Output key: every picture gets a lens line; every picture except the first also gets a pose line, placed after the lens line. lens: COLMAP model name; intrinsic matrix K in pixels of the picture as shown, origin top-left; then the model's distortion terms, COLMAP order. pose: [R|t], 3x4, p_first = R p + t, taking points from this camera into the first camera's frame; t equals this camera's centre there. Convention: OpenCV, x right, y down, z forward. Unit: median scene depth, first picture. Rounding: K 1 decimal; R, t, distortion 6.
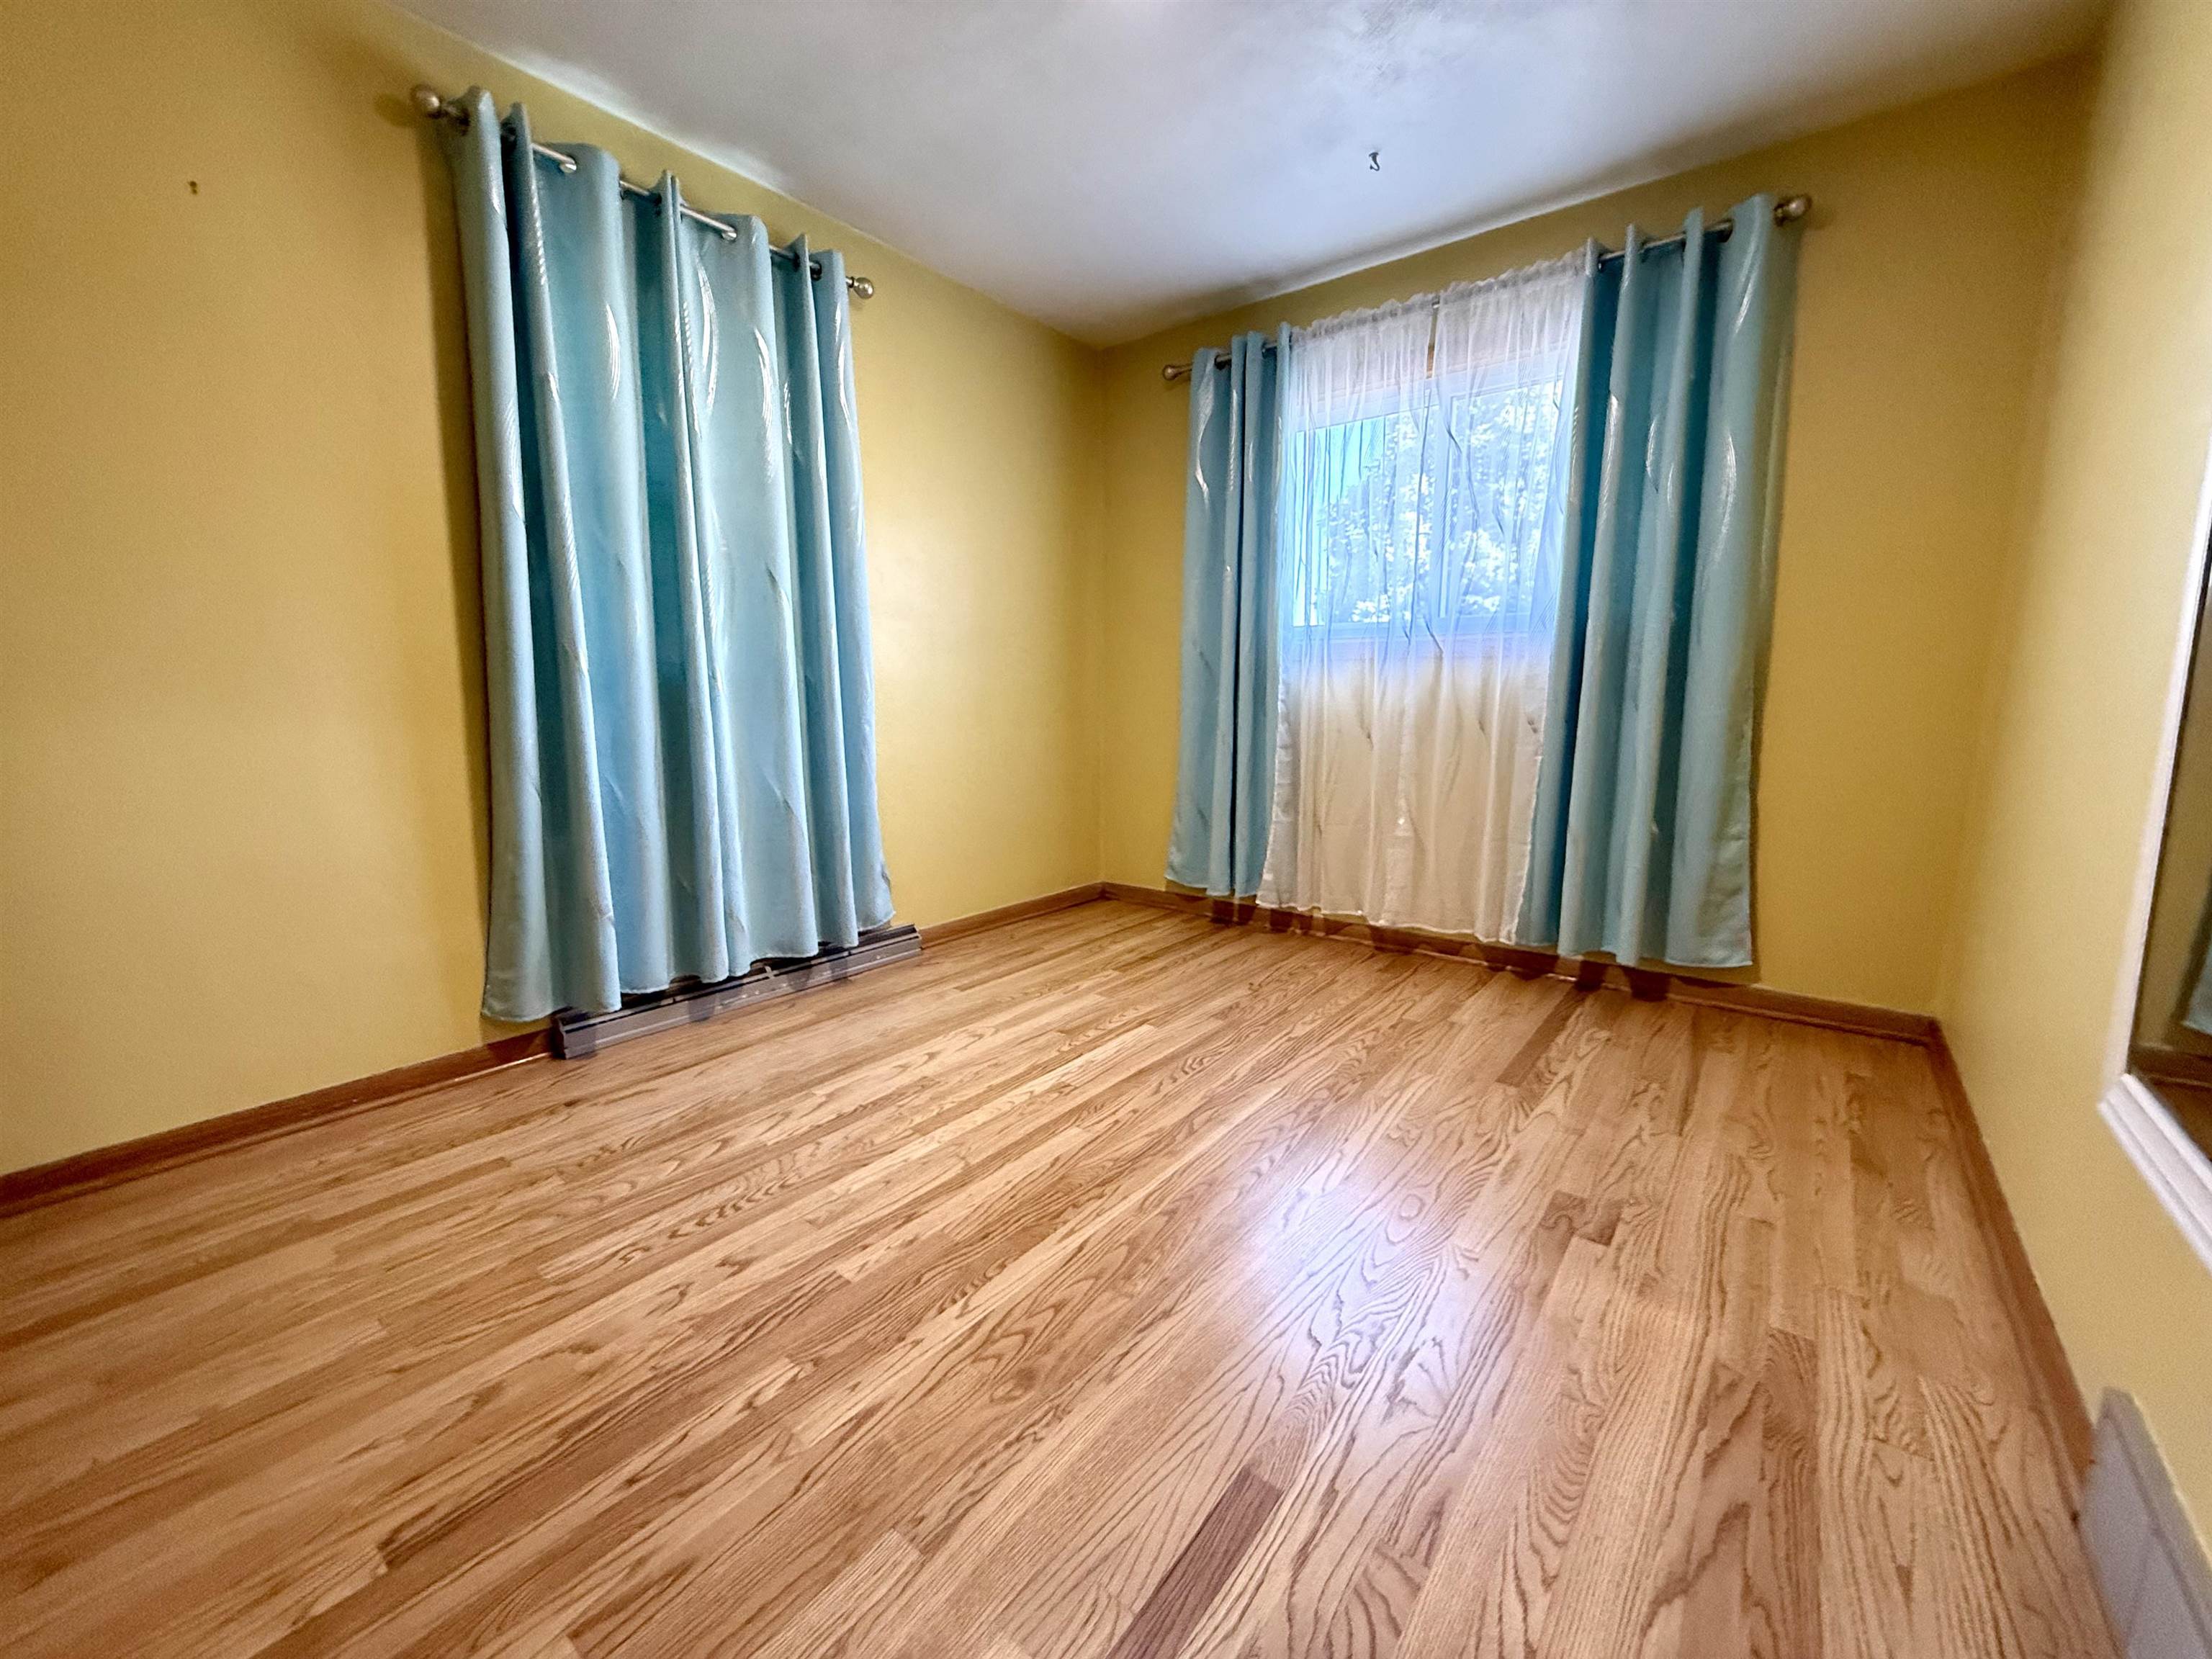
lens RADIAL K [[882.0, 0, 1101.1], [0, 882.0, 831.2], [0, 0, 1]] dist [0.000944, -0.000112]
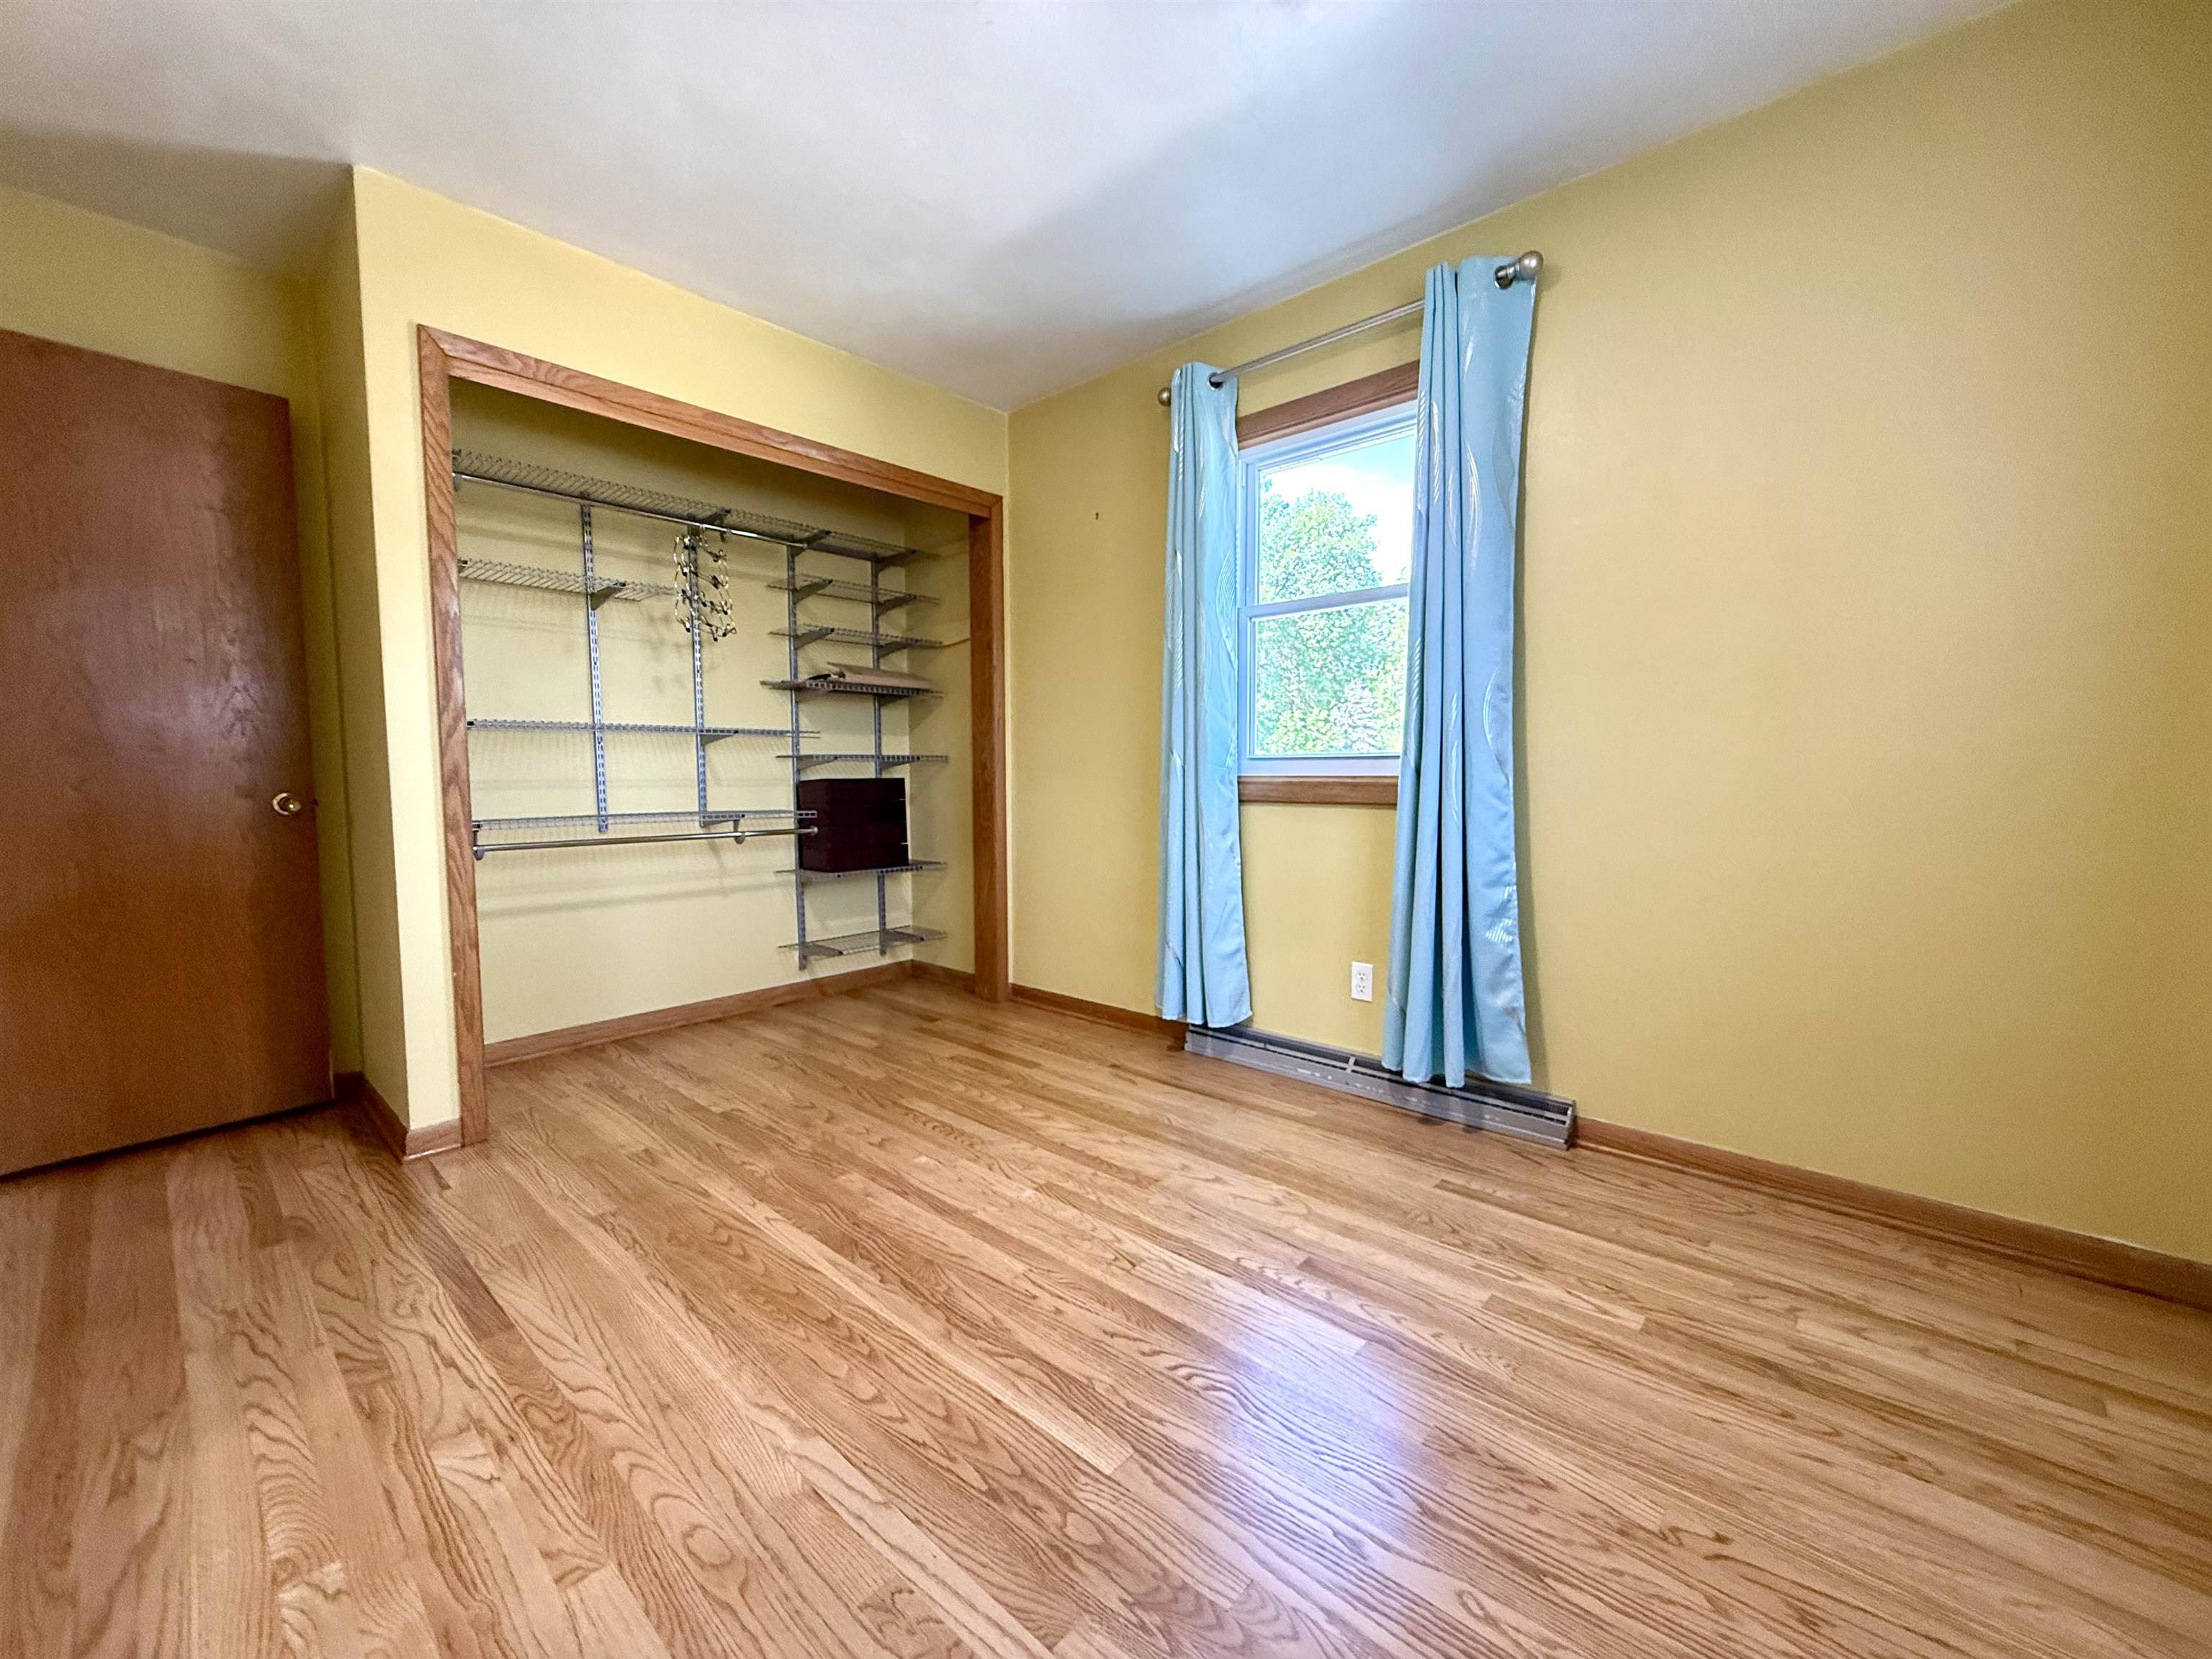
lens RADIAL K [[882.0, 0, 1101.1], [0, 882.0, 831.2], [0, 0, 1]] dist [0.000944, -0.000112]
pose [[-0.069928, 0.067489, -0.995266, 0.823884], [-0.150664, 0.985549, 0.077416, -0.175302], [0.986109, 0.155364, -0.058749, 1.073561]]
